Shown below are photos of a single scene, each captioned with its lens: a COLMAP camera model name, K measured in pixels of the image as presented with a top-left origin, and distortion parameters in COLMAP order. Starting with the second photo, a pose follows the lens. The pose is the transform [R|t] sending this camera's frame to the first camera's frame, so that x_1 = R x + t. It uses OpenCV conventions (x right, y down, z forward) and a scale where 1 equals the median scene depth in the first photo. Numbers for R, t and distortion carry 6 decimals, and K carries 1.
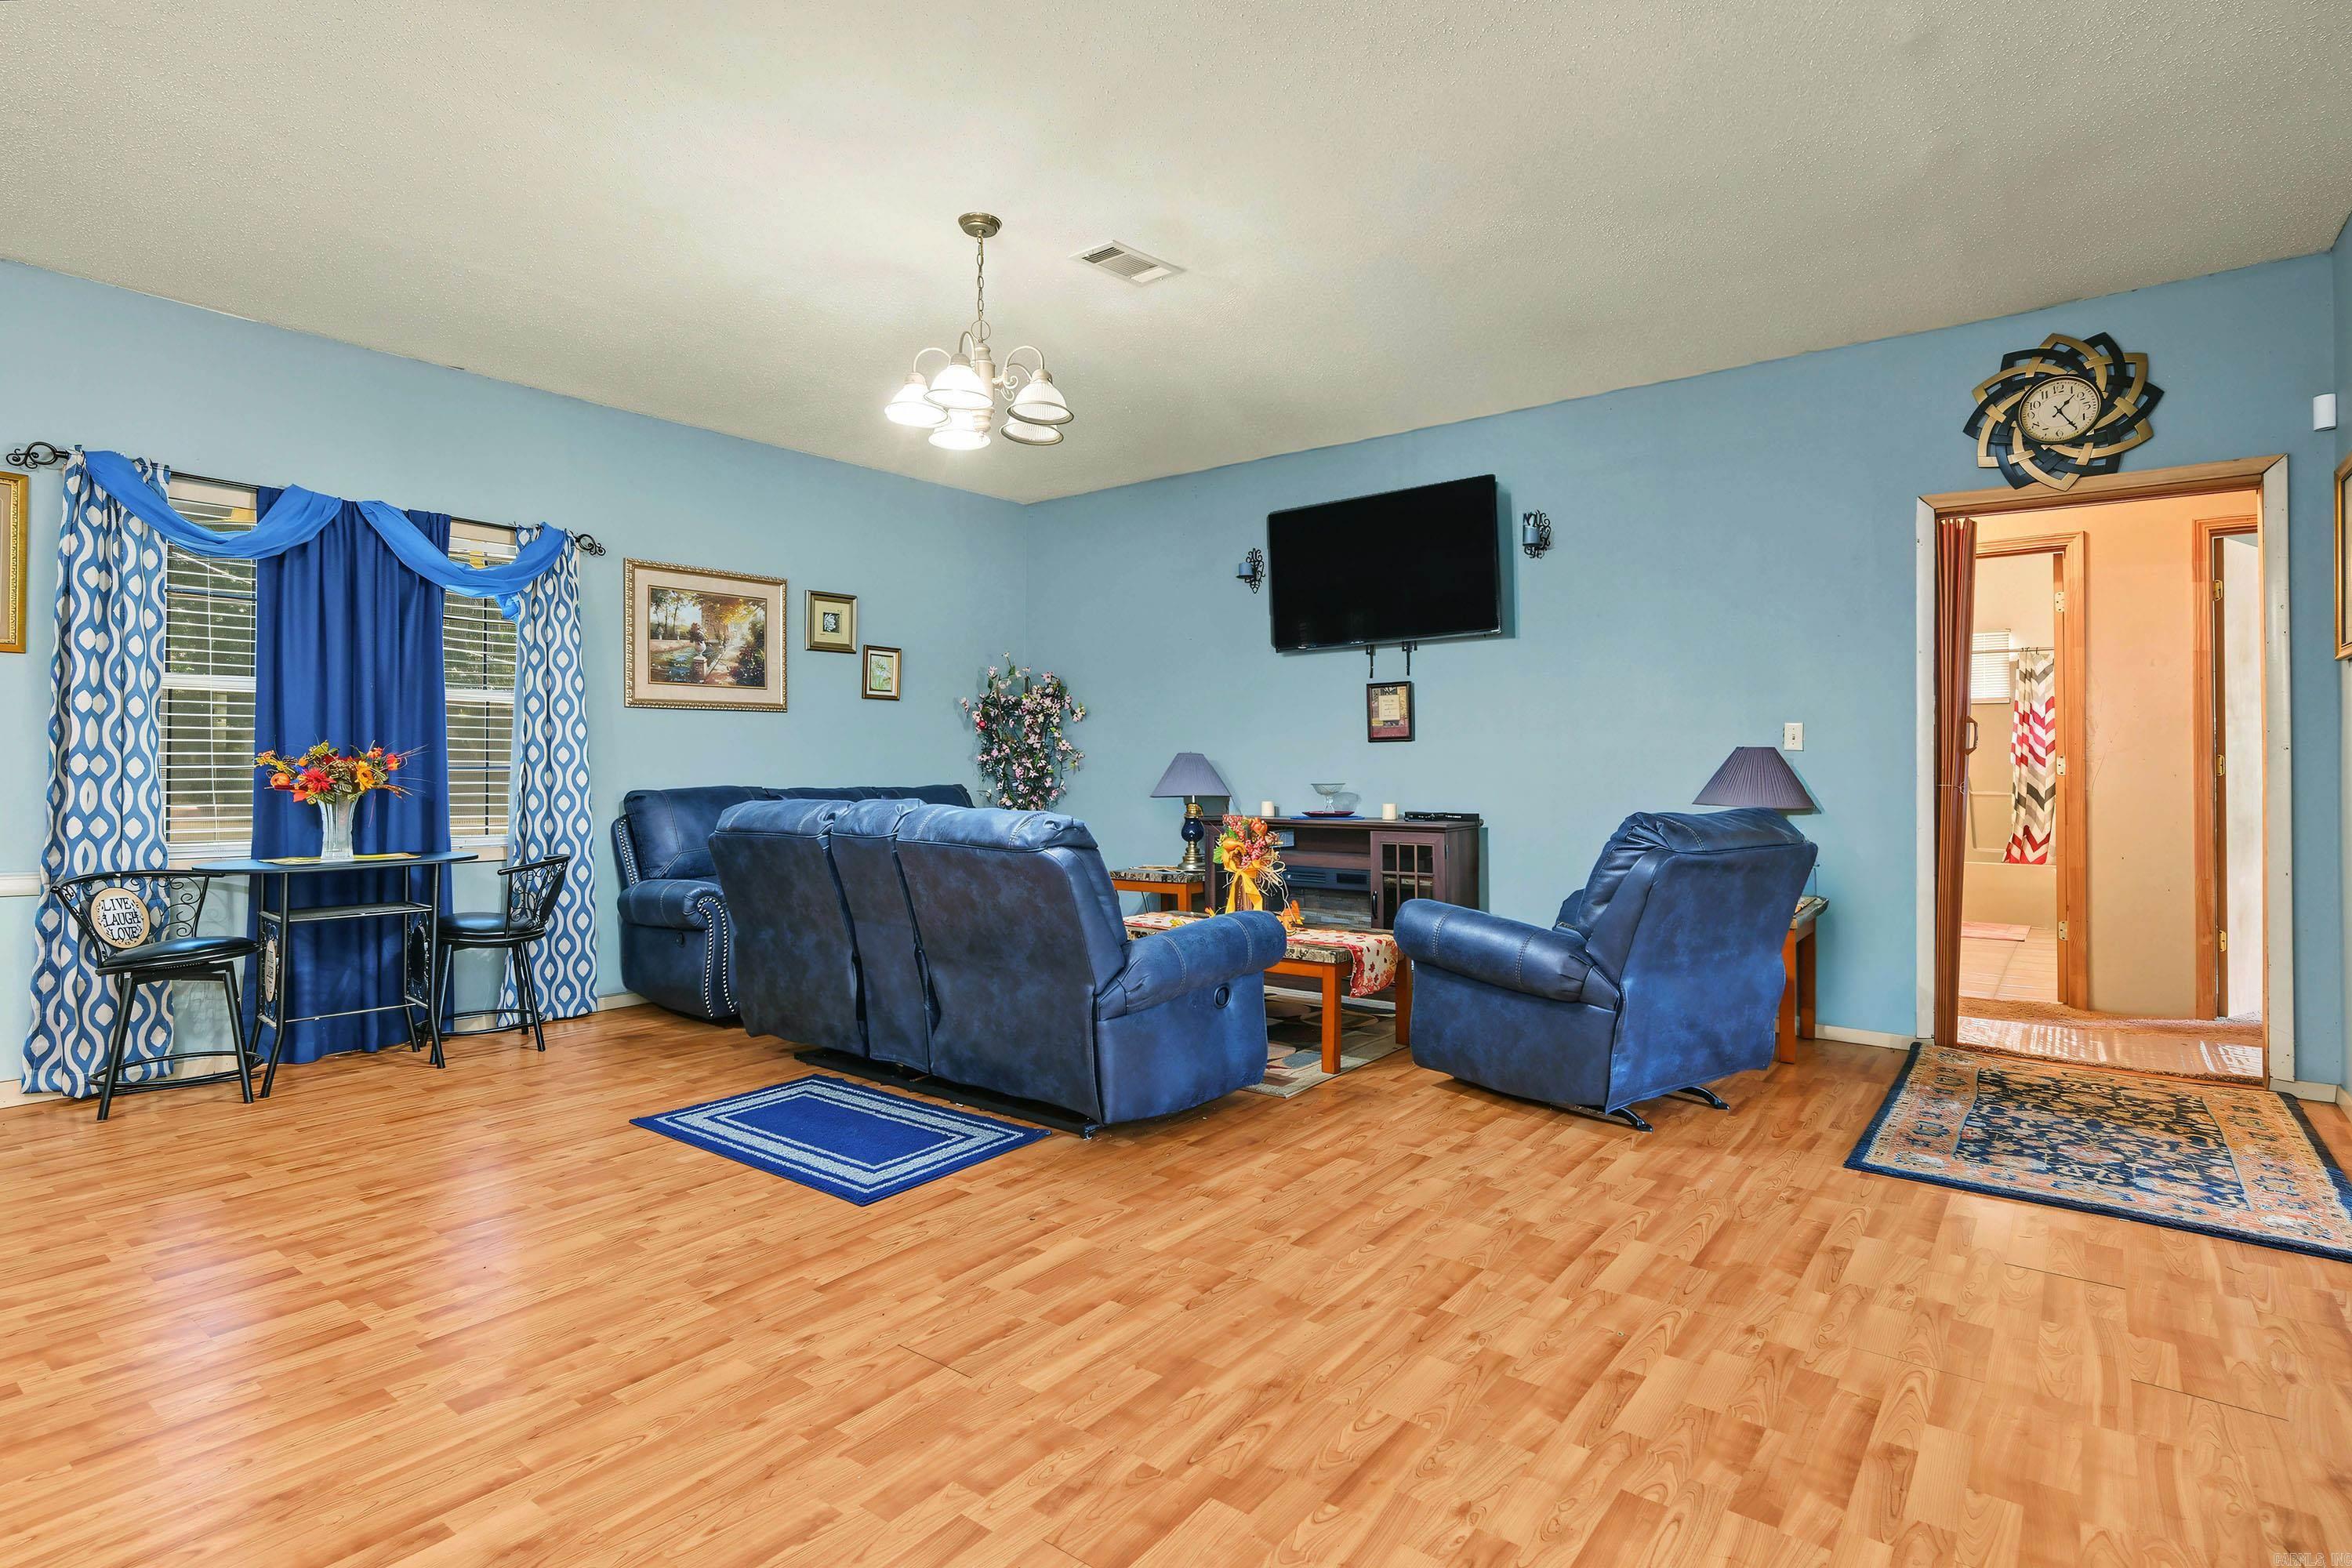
lens RADIAL K [[1178.4, 0, 1182.6], [0, 1178.4, 764.0], [0, 0, 1]] dist [0.001208, -0.000116]
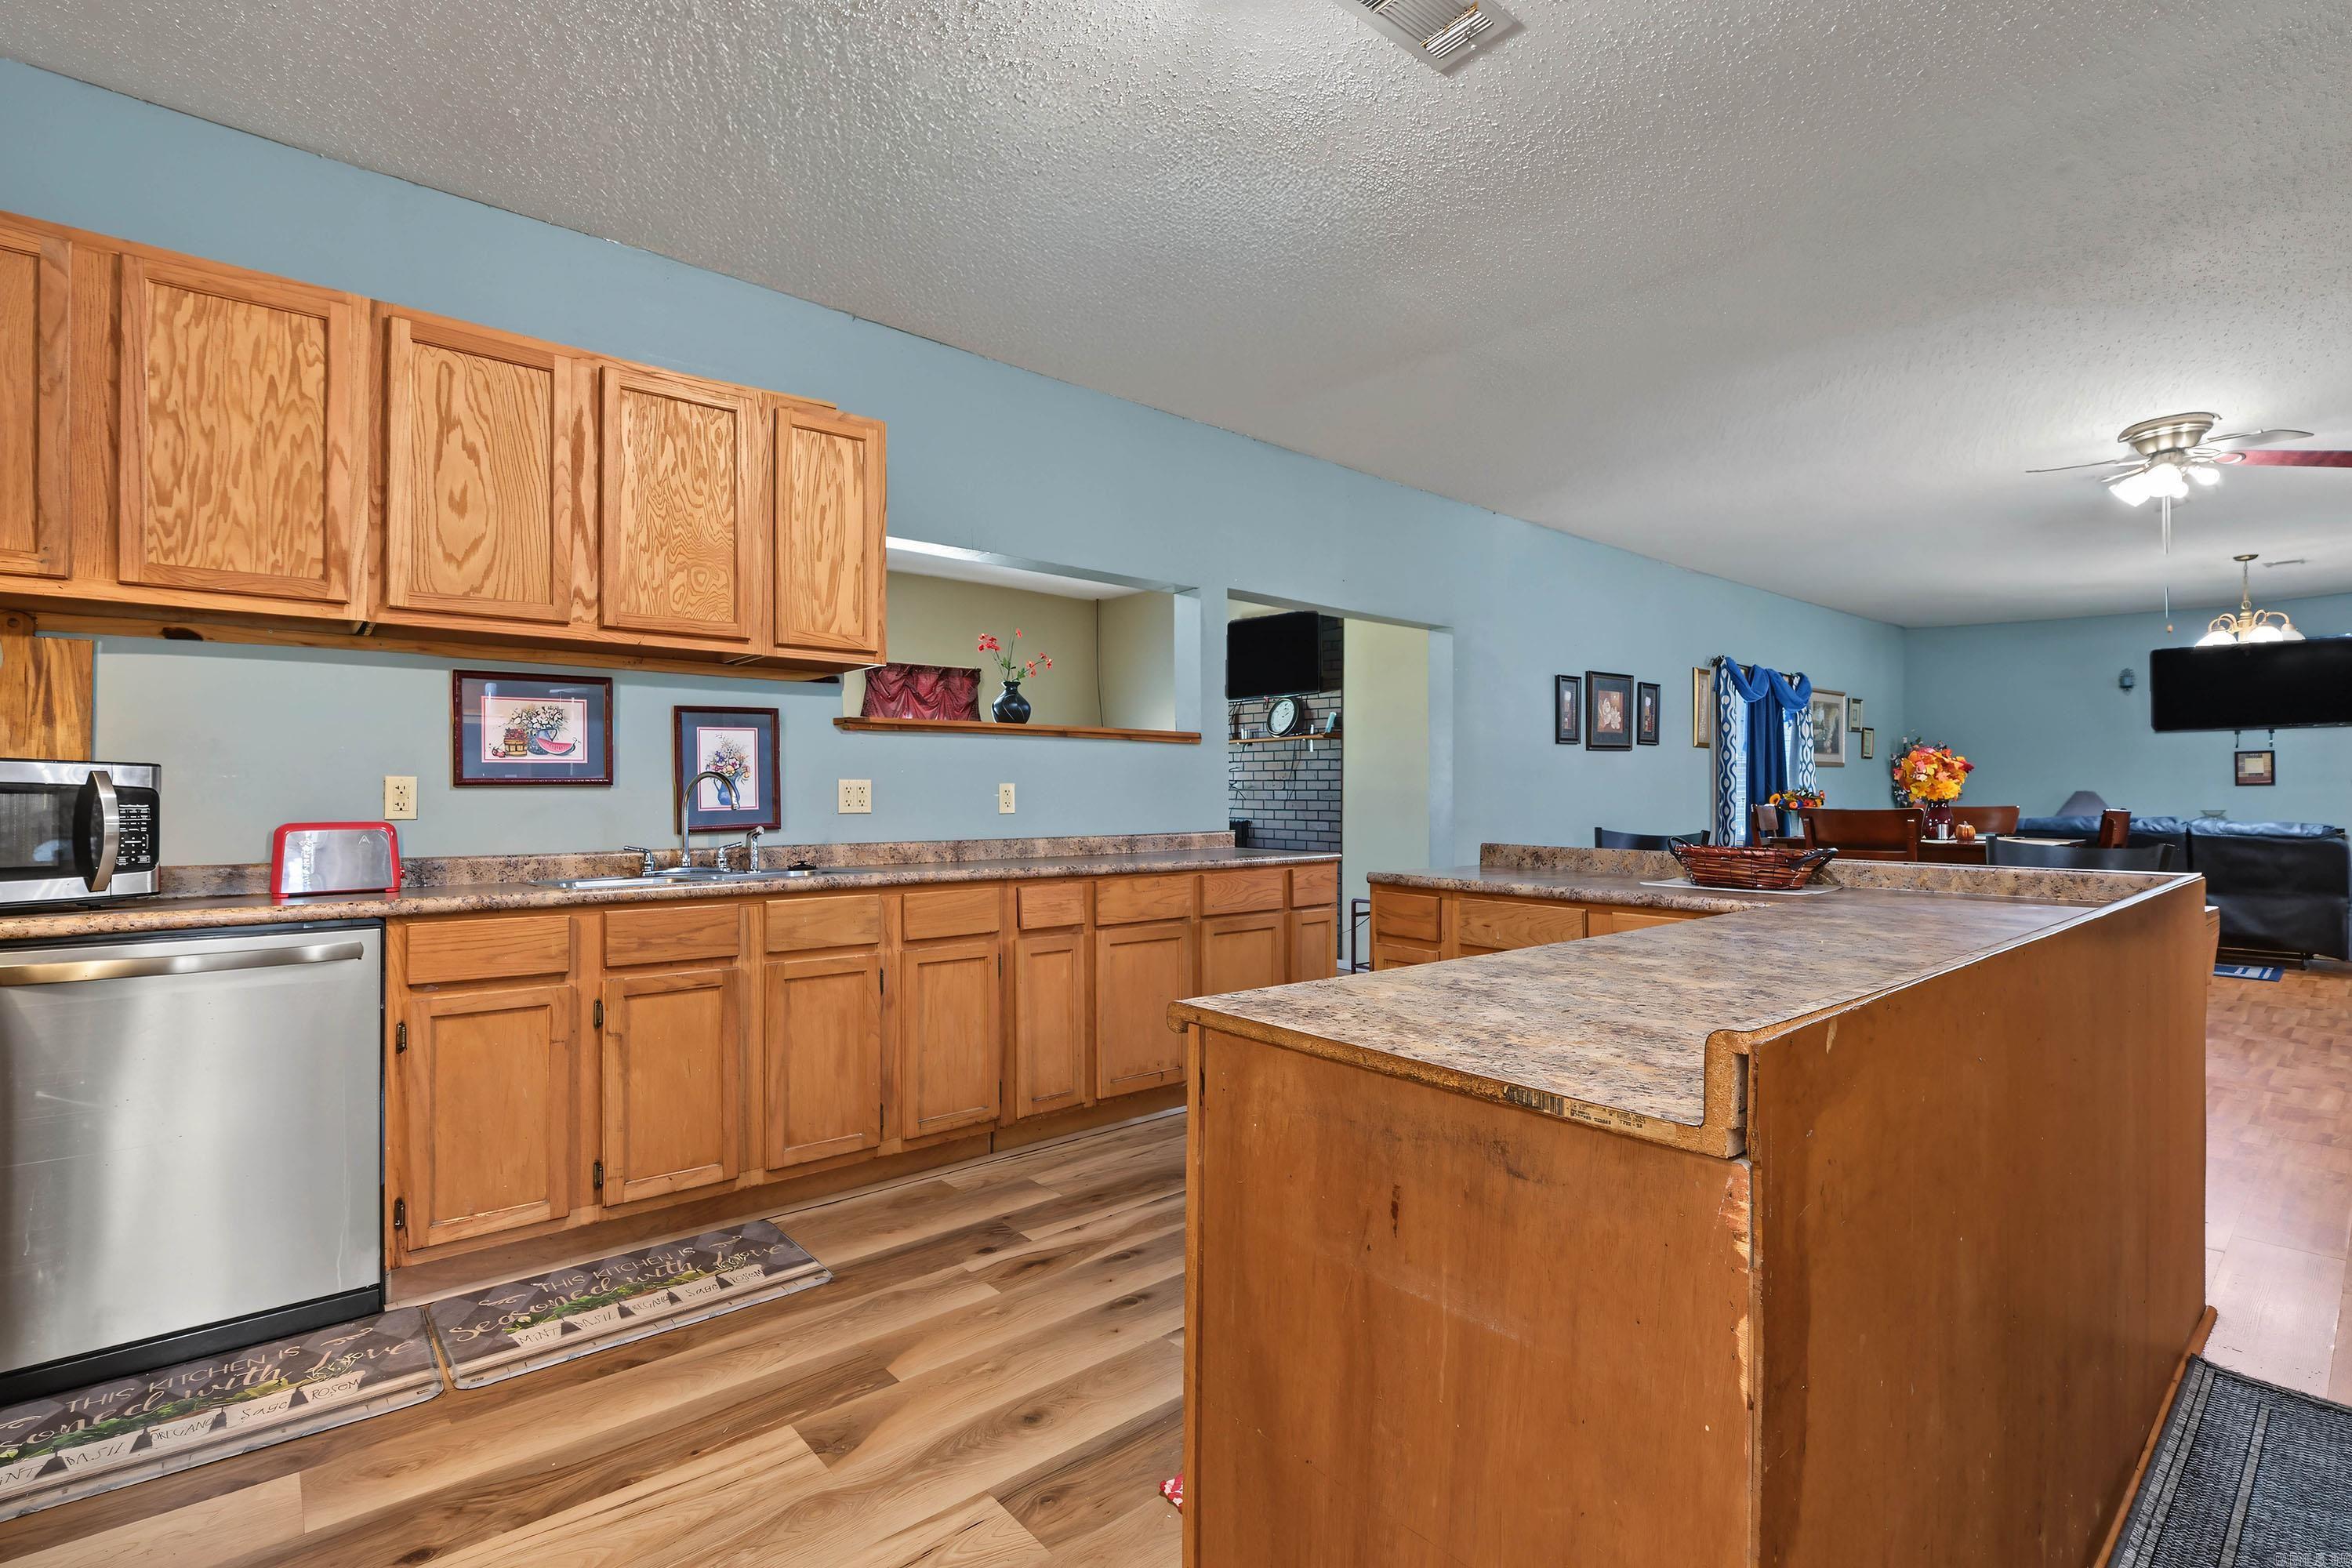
lens RADIAL K [[1073.1, 0, 1185.4], [0, 1073.1, 794.1], [0, 0, 1]] dist [-0.003928, -0.000694]
pose [[0.979715, 0.007088, -0.200272, -1.562421], [-0.005788, 0.999958, 0.007074, -0.013384], [0.200314, -0.005771, 0.979715, -1.245878]]
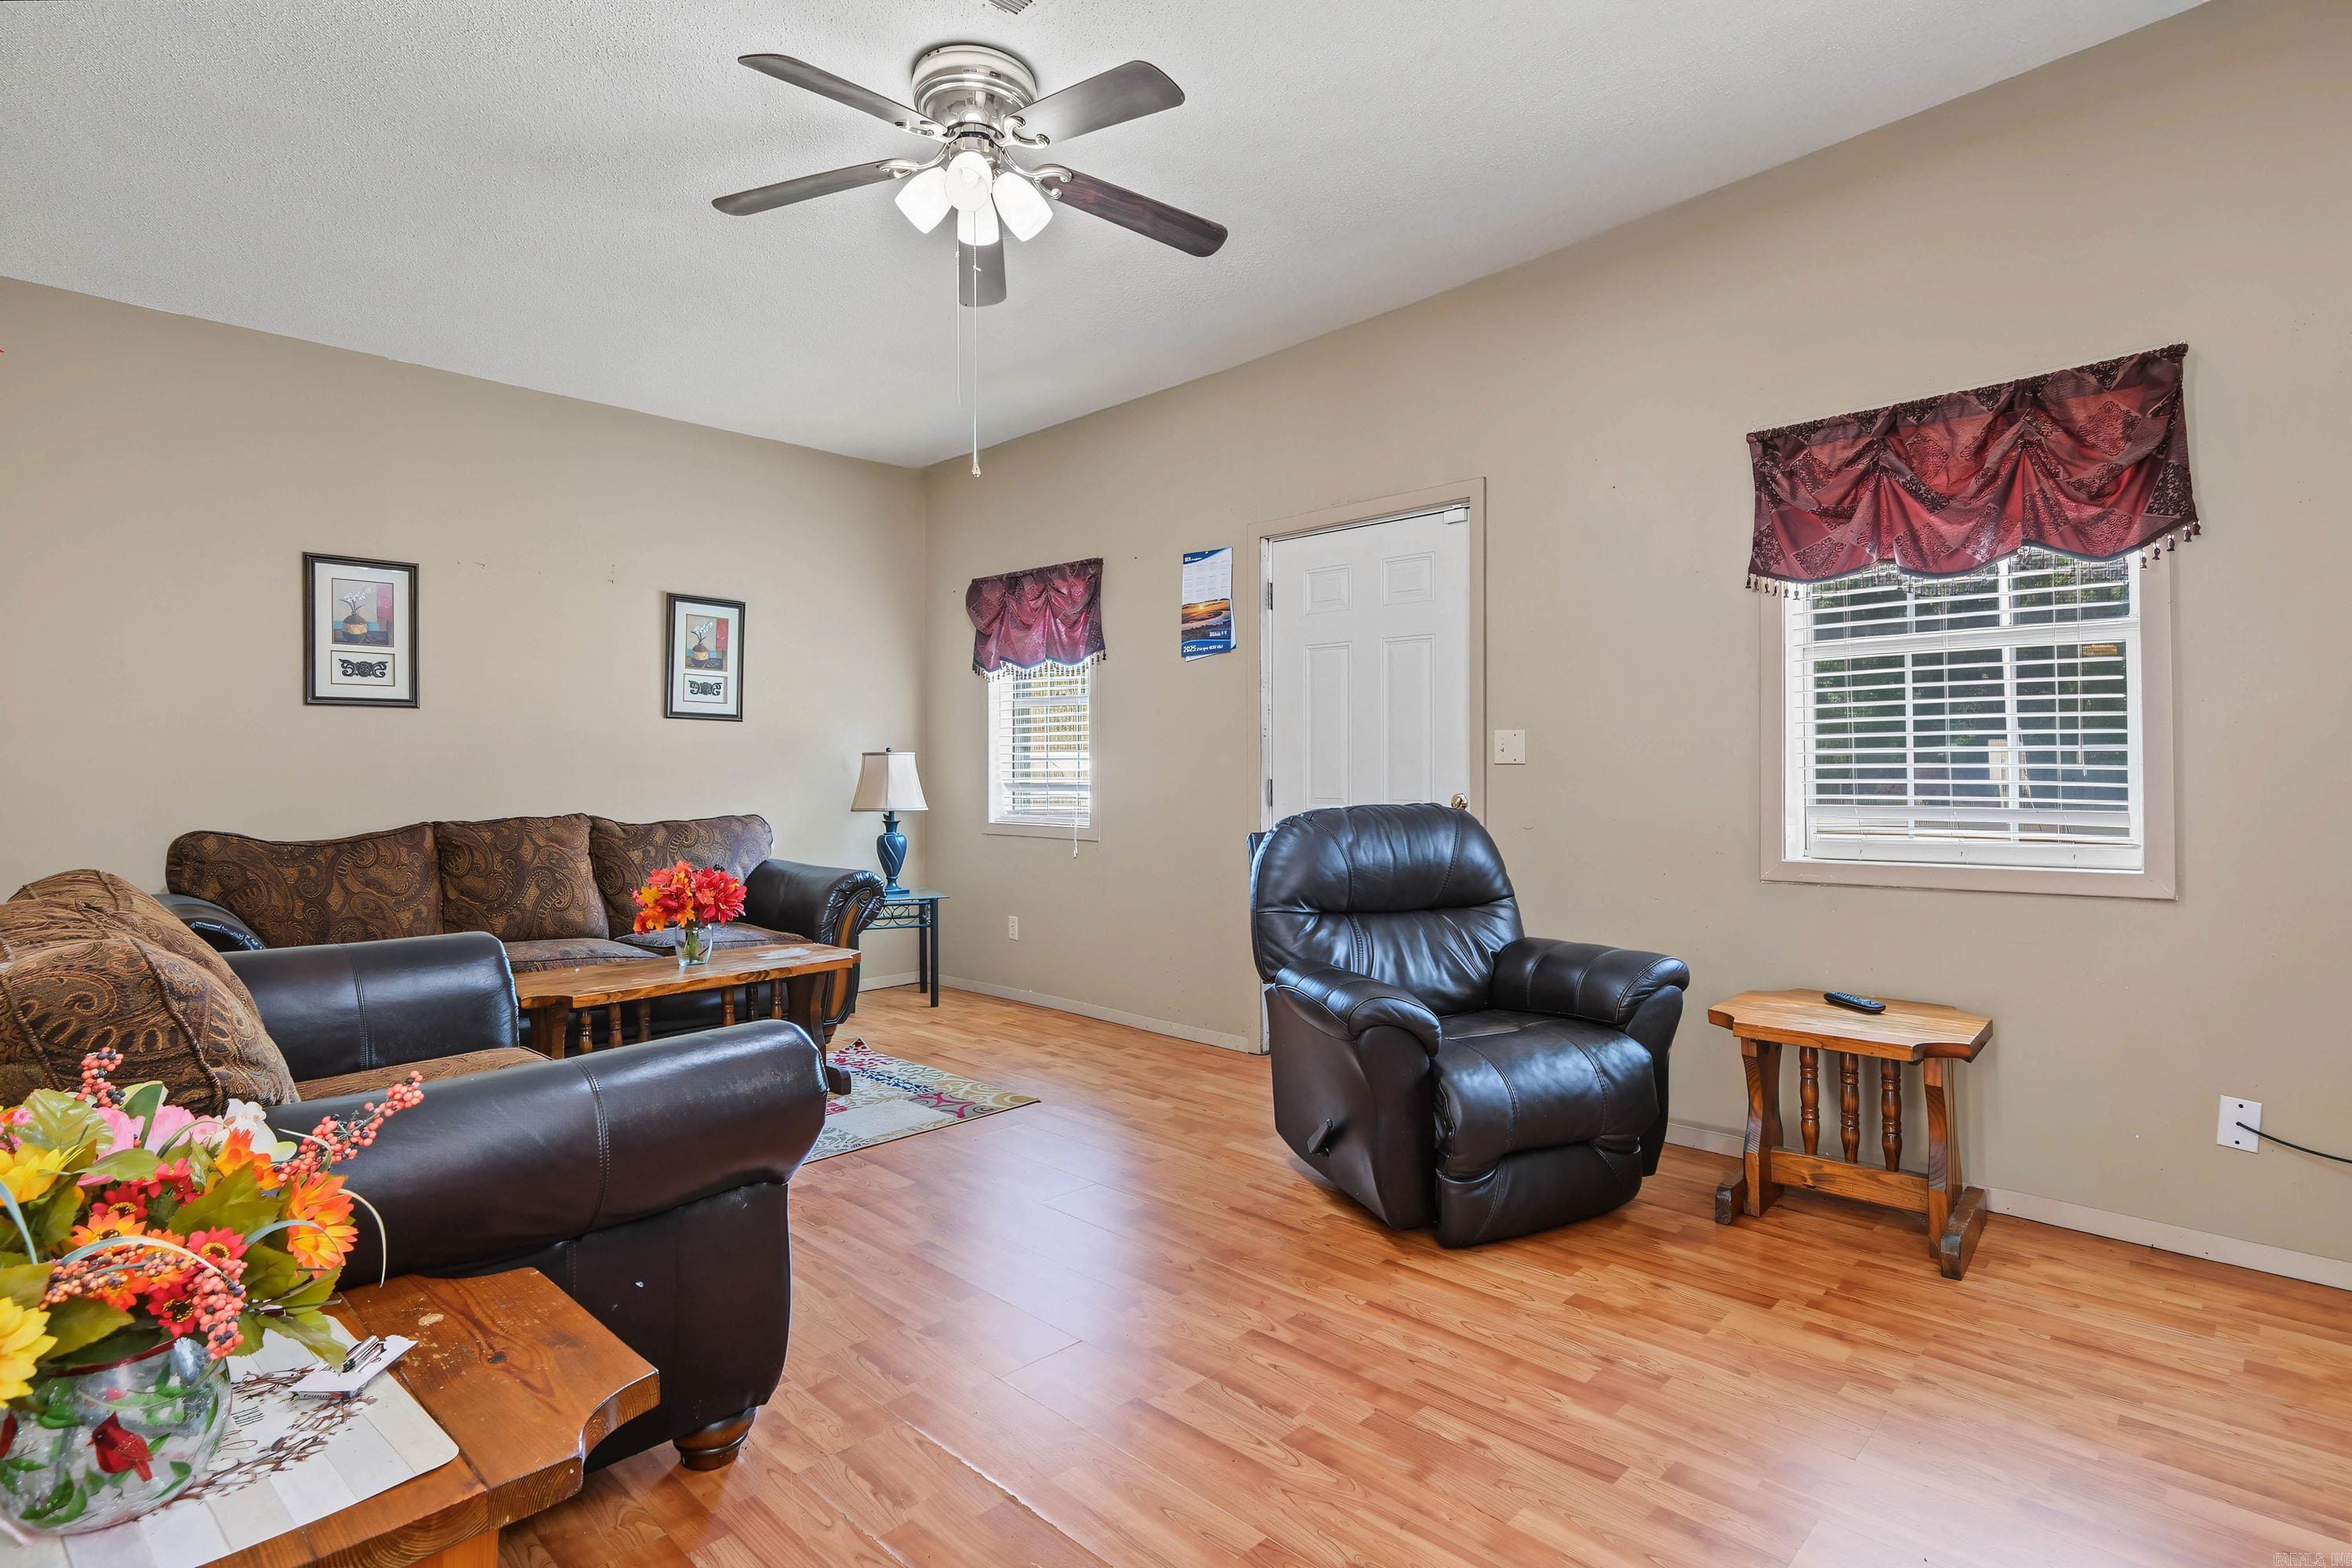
lens RADIAL K [[1166.3, 0, 1177.1], [0, 1166.3, 771.5], [0, 0, 1]] dist [-0.001279, -0.000170]
pose [[-0.114550, 0.004783, -0.993406, -1.631267], [0.009326, 0.999950, 0.003739, -0.000150], [0.993374, -0.008837, -0.114589, 0.245761]]
